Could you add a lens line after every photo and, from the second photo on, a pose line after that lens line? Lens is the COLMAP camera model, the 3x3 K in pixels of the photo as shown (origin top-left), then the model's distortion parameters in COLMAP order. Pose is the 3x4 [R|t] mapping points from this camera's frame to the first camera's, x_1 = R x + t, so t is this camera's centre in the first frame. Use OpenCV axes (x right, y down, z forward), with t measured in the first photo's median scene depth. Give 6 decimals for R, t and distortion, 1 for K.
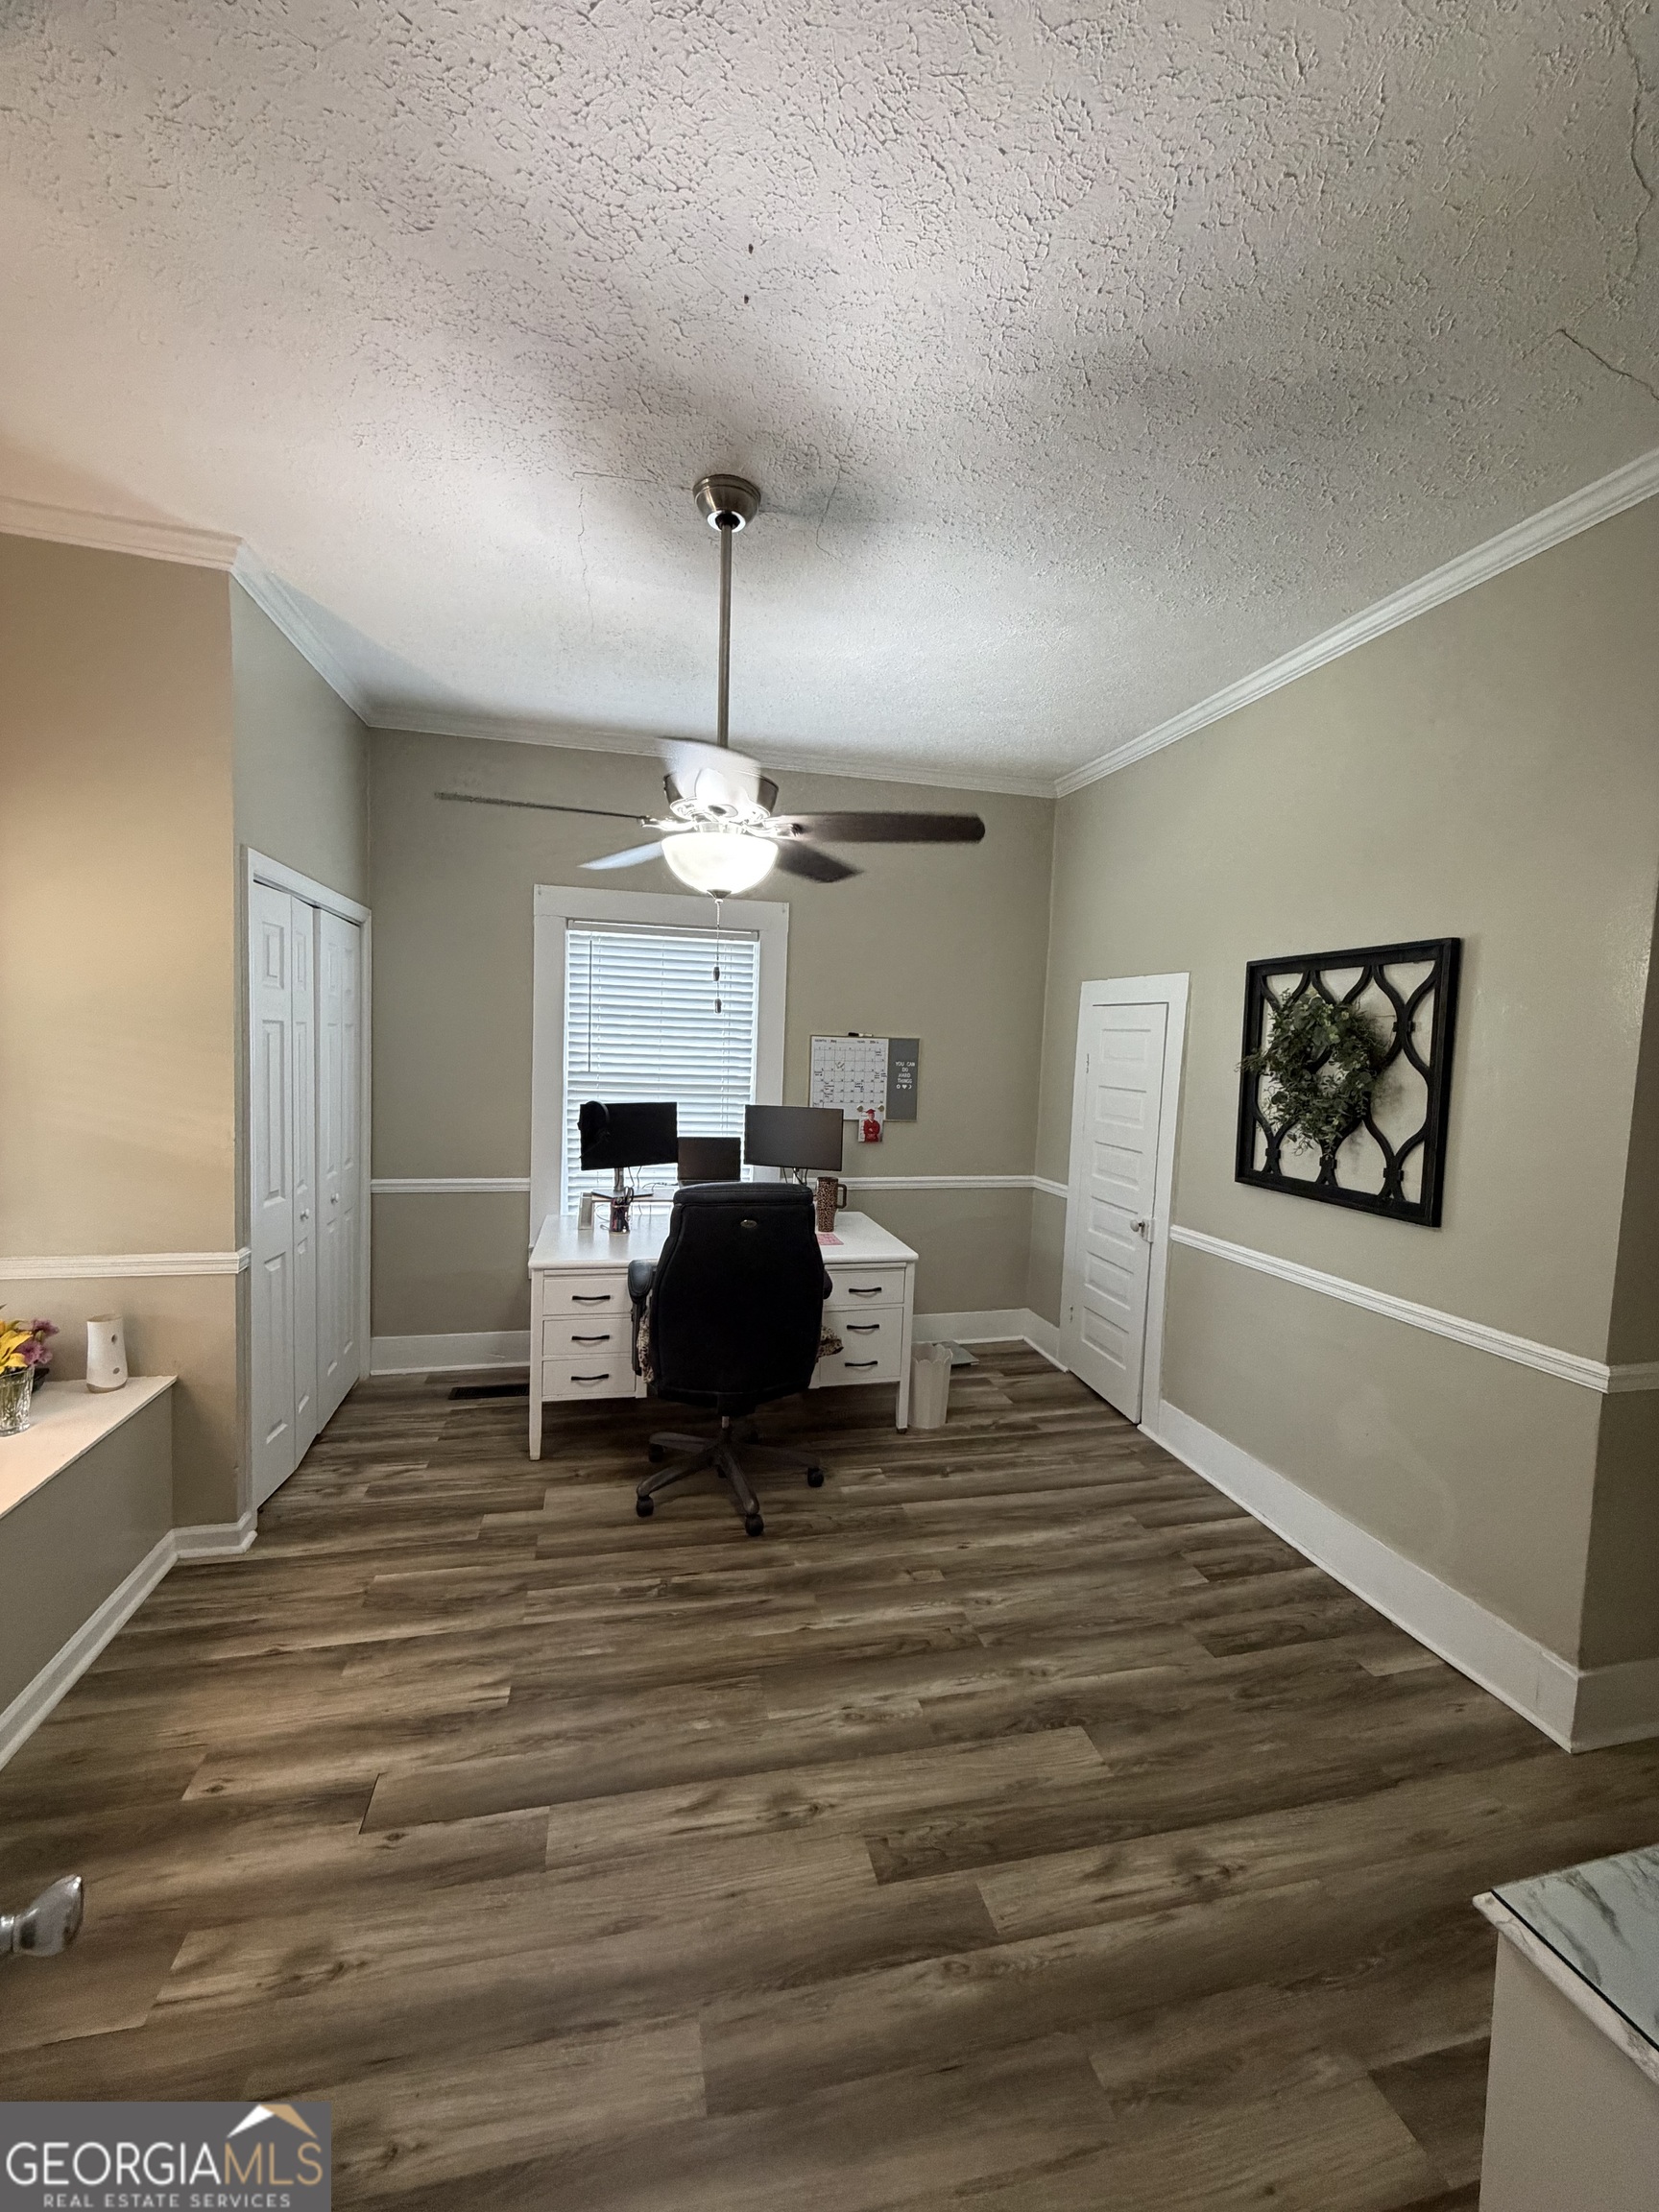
lens RADIAL K [[879.9, 0, 826.5], [0, 879.9, 1097.8], [0, 0, 1]] dist [-0.002729, 0.000575]
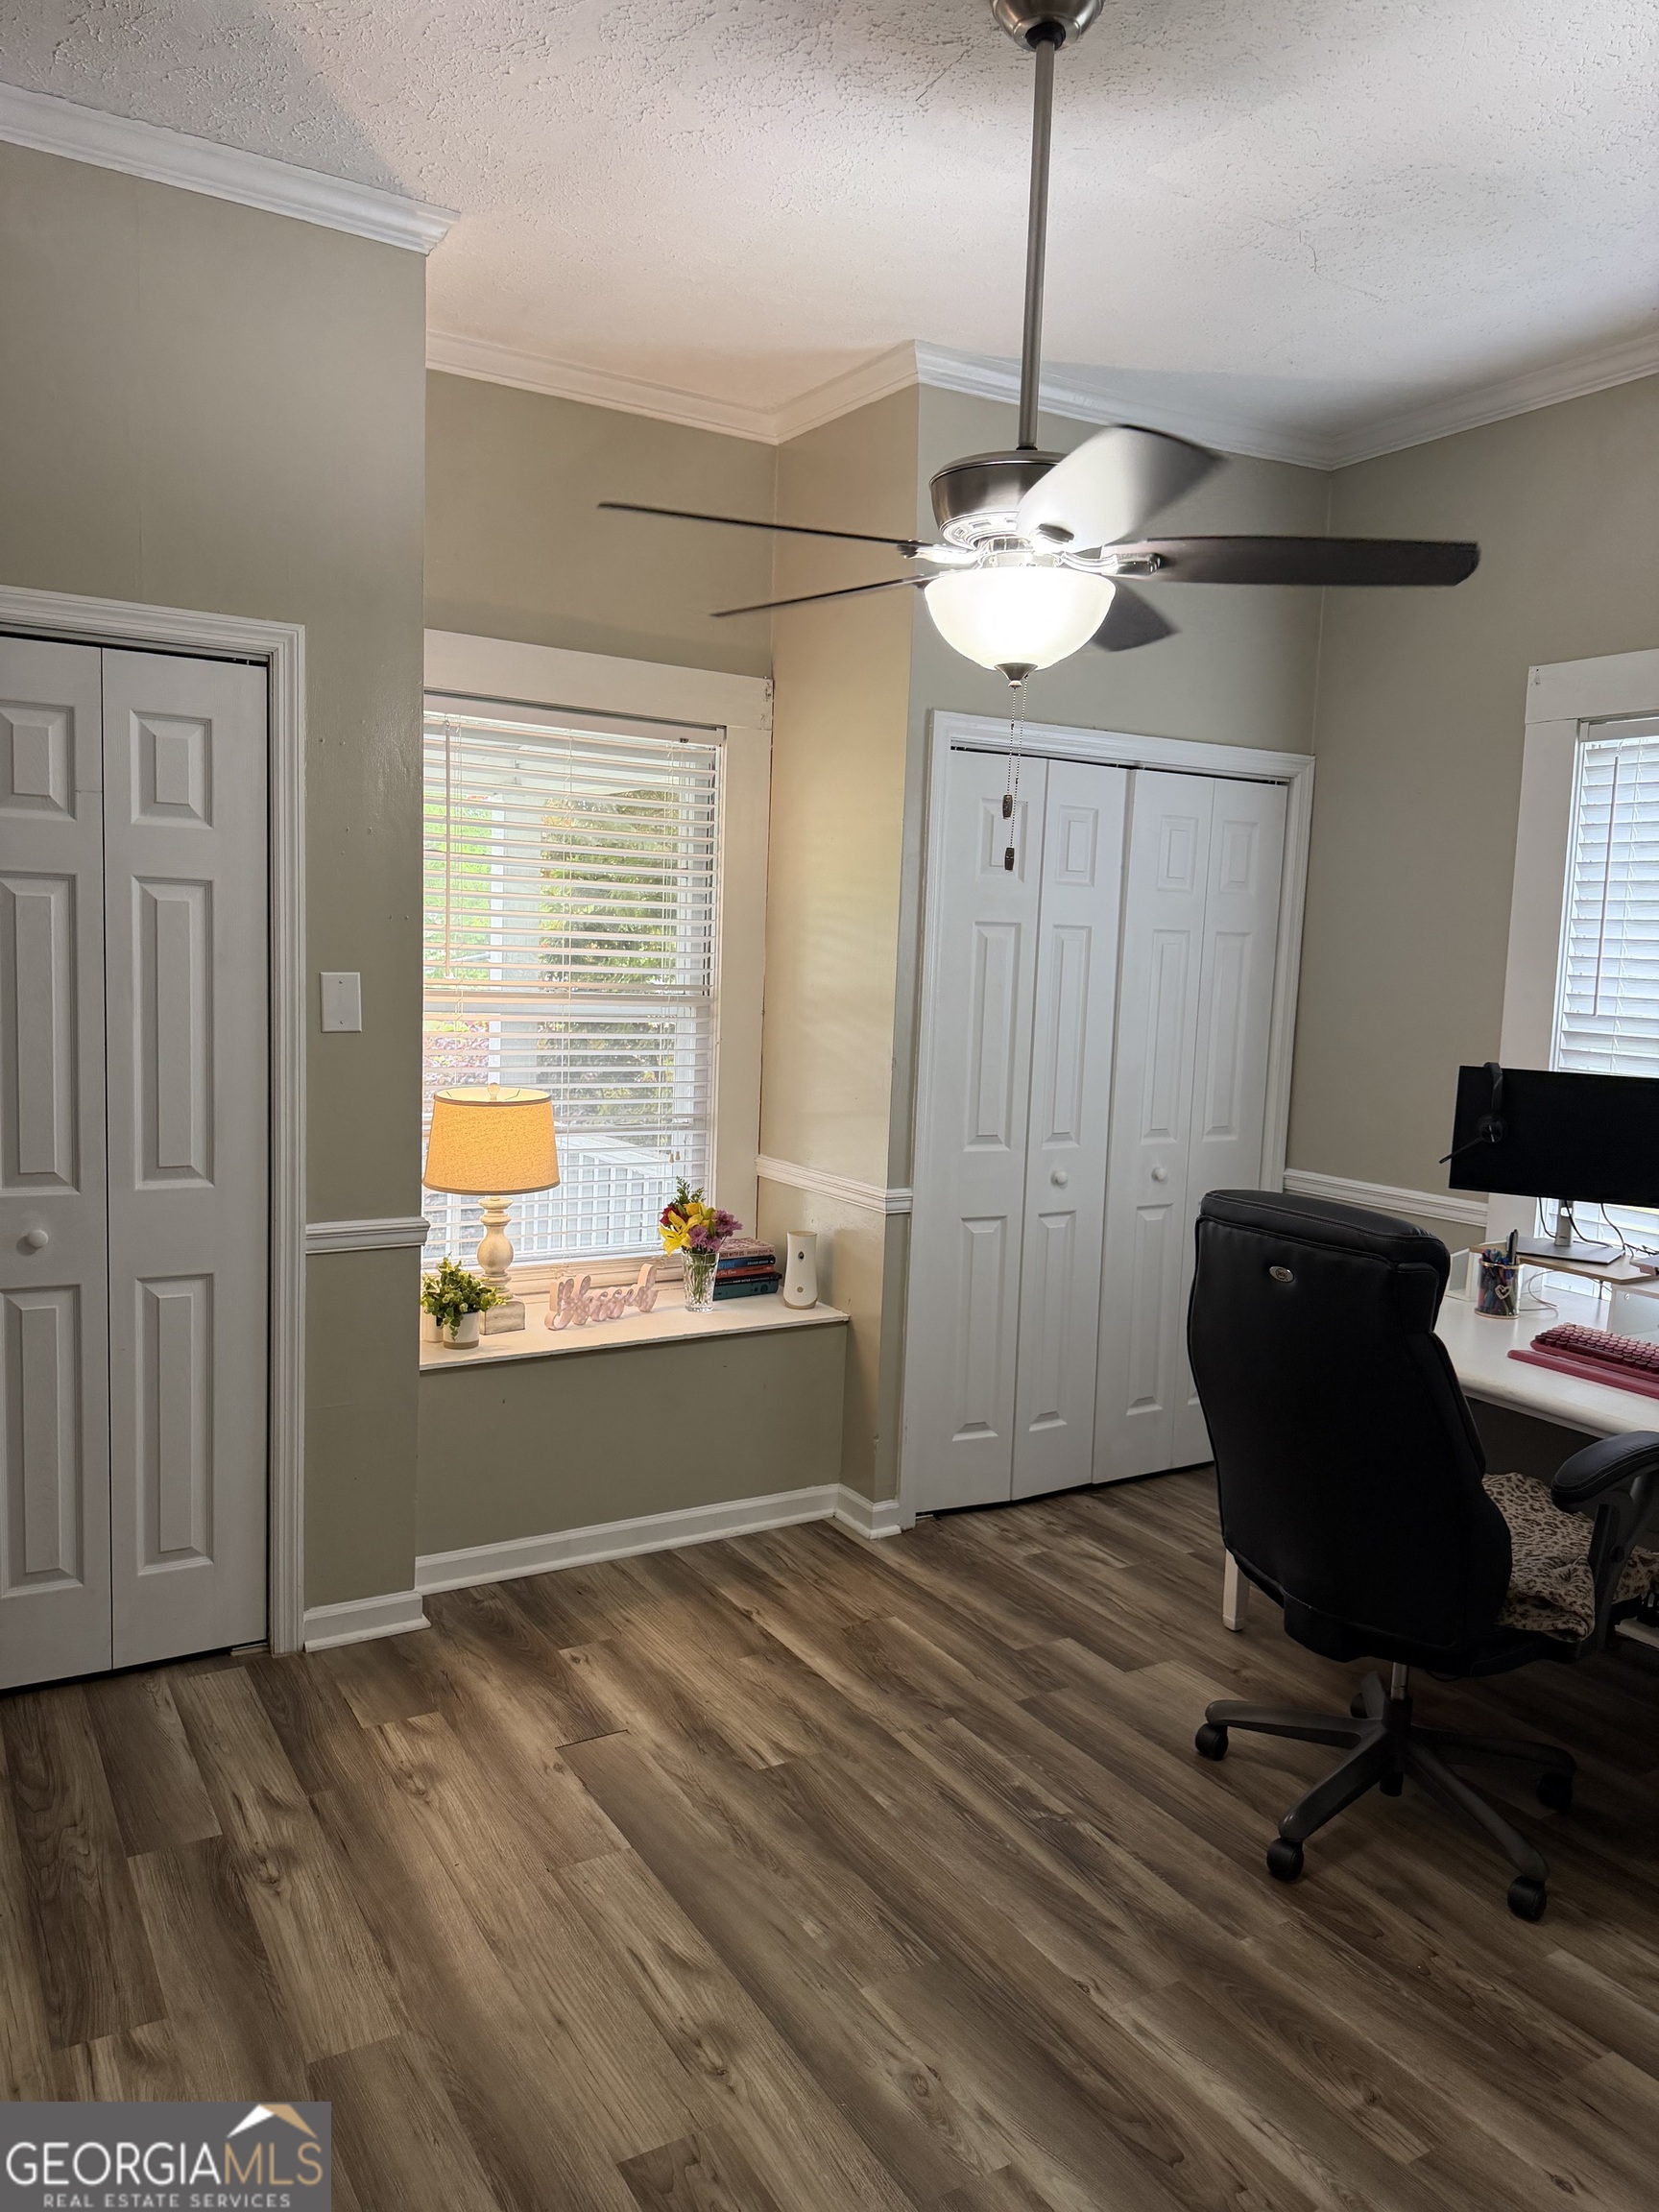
lens RADIAL K [[1564.9, 0, 832.9], [0, 1564.9, 1110.6], [0, 0, 1]] dist [0.039743, -0.059113]
pose [[0.308385, 0.086148, -0.947353, 0.808150], [-0.085309, 0.994383, 0.062655, 0.010418], [0.947429, 0.061496, 0.314002, 0.505820]]
